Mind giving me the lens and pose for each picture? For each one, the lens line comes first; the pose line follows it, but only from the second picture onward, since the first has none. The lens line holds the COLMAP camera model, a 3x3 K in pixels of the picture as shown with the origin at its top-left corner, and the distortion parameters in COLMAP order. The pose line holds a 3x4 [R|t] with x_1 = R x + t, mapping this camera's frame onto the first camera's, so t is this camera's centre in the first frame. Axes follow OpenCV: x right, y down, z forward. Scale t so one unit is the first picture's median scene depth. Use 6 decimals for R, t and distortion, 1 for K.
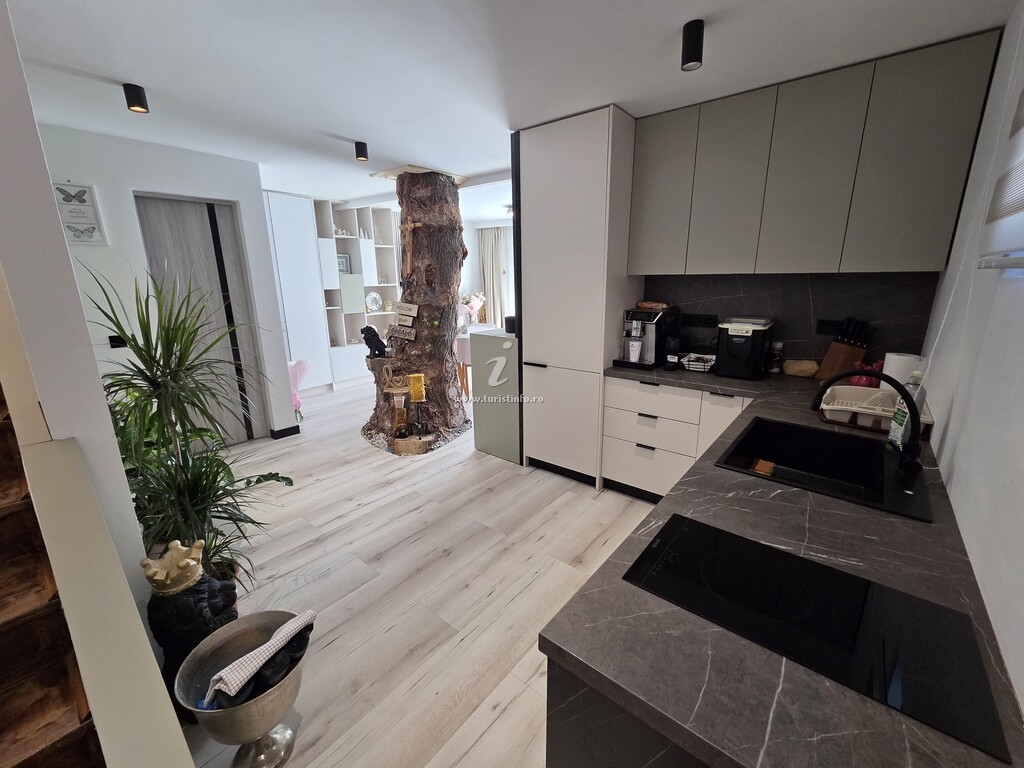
lens RADIAL K [[419.6, 0, 518.6], [0, 419.6, 382.7], [0, 0, 1]] dist [0.002570, -0.000066]
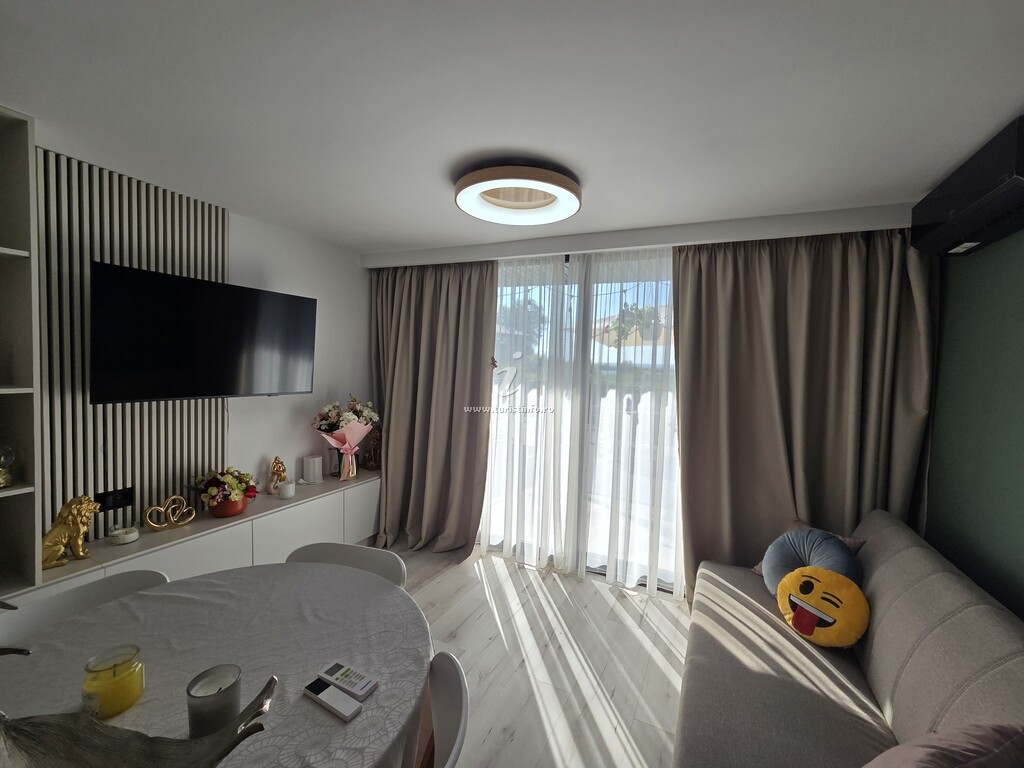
lens RADIAL K [[419.6, 0, 519.7], [0, 419.6, 380.9], [0, 0, 1]] dist [0.002570, -0.000066]
pose [[0.971844, 0.036246, 0.232822, -0.077291], [0.011751, 0.979412, -0.201529, -0.287609], [-0.235333, 0.198590, 0.951410, 1.058290]]
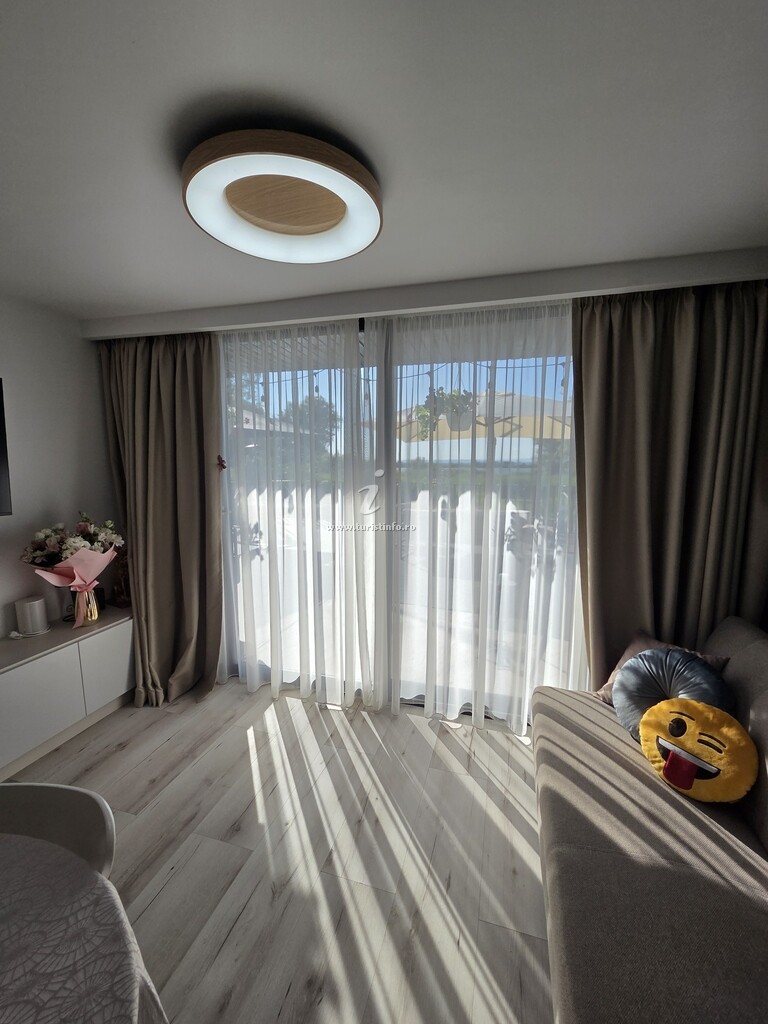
lens RADIAL K [[419.6, 0, 384.4], [0, 419.6, 514.1], [0, 0, 1]] dist [0.002570, -0.000066]
pose [[0.920527, -0.033796, 0.389214, -0.034522], [0.084526, 0.989883, -0.113959, -0.323043], [-0.381425, 0.137801, 0.914071, 1.201821]]
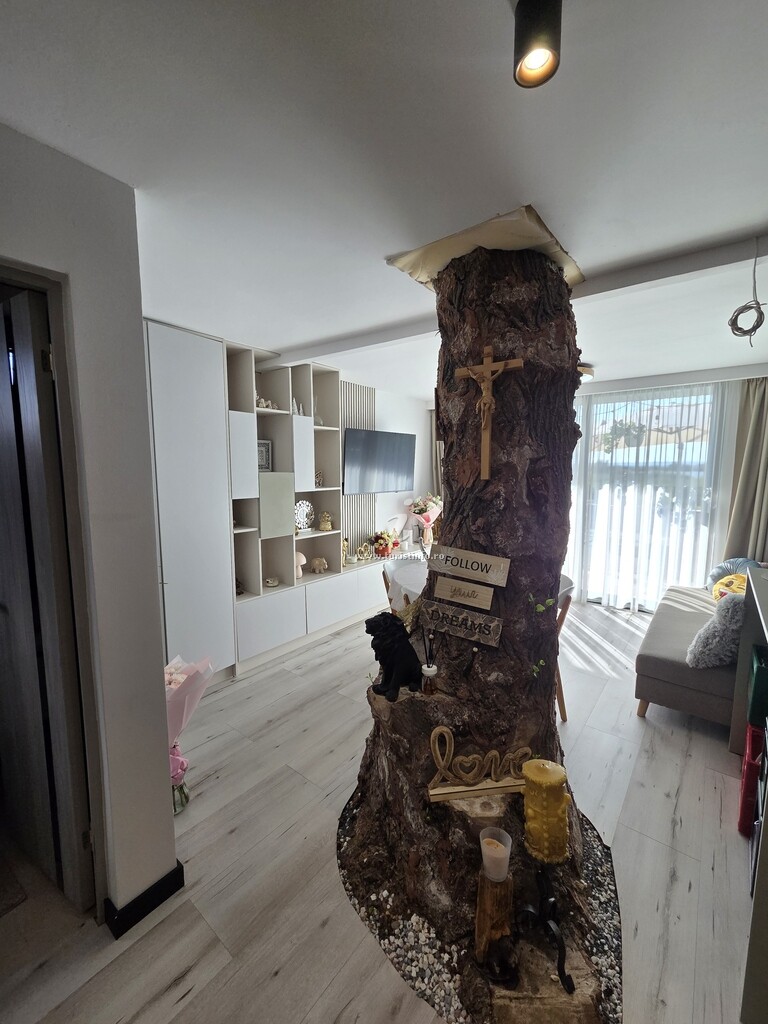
lens RADIAL K [[419.6, 0, 384.3], [0, 419.6, 516.3], [0, 0, 1]] dist [0.002570, -0.000066]
pose [[0.999931, 0.005646, 0.010301, -0.365963], [-0.004214, 0.990964, -0.134062, -0.171994], [-0.010965, 0.134009, 0.990919, 0.609471]]
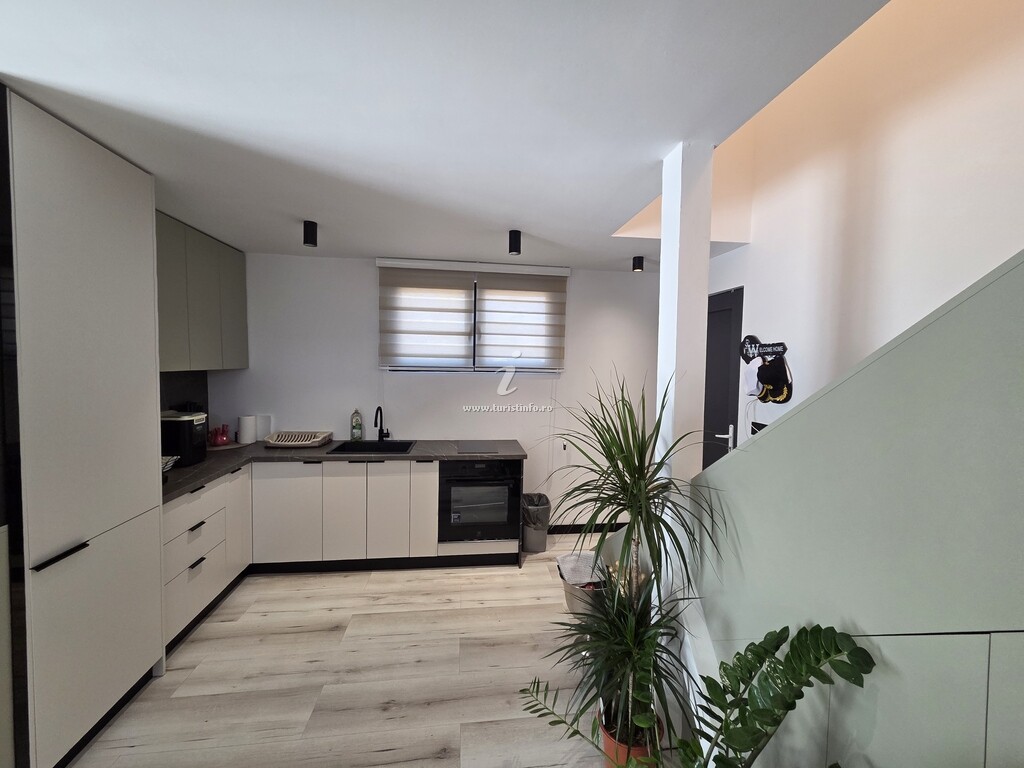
lens RADIAL K [[419.6, 0, 515.2], [0, 419.6, 382.1], [0, 0, 1]] dist [0.002570, -0.000066]
pose [[-0.722529, -0.035067, 0.690451, -0.539997], [0.161598, 0.962479, 0.217990, -0.206333], [-0.672189, 0.269079, -0.689752, 0.739273]]
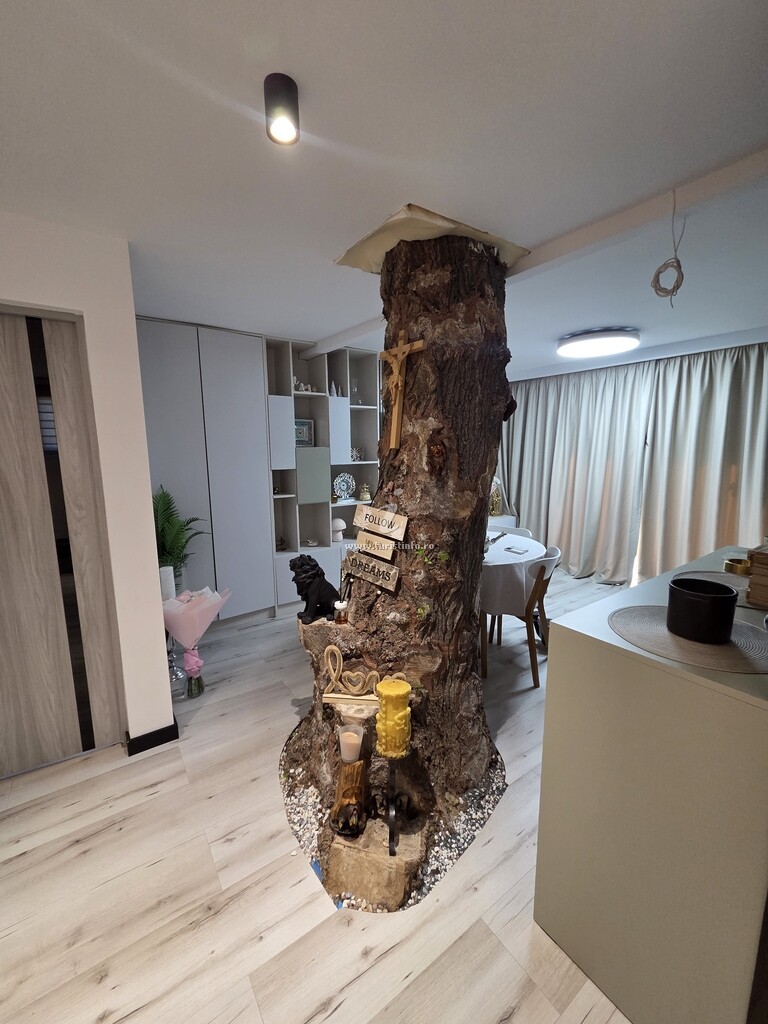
lens RADIAL K [[419.6, 0, 384.8], [0, 419.6, 516.7], [0, 0, 1]] dist [0.002570, -0.000066]
pose [[0.961384, 0.046266, -0.271292, -0.140520], [-0.068799, 0.994872, -0.074140, -0.150182], [0.266471, 0.089942, 0.959637, 0.558316]]
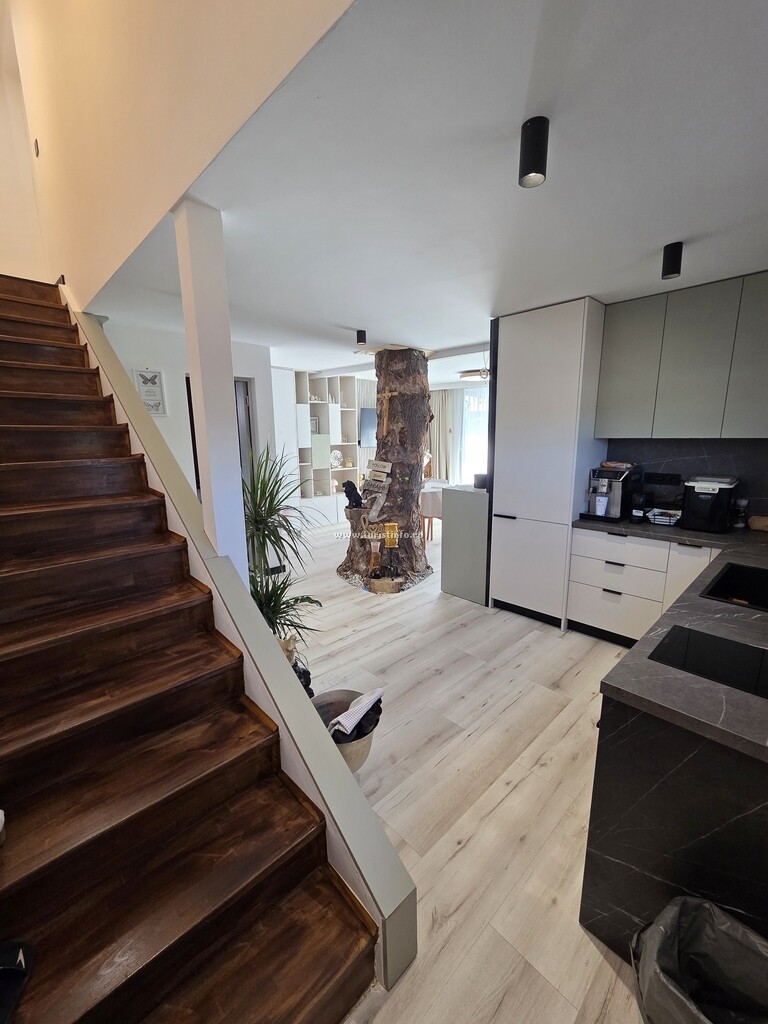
lens RADIAL K [[419.6, 0, 387.1], [0, 419.6, 518.7], [0, 0, 1]] dist [0.002570, -0.000066]
pose [[0.991904, 0.021865, -0.125090, -0.107003], [-0.027373, 0.998722, -0.042491, 0.016209], [0.124001, 0.045571, 0.991235, -0.128822]]
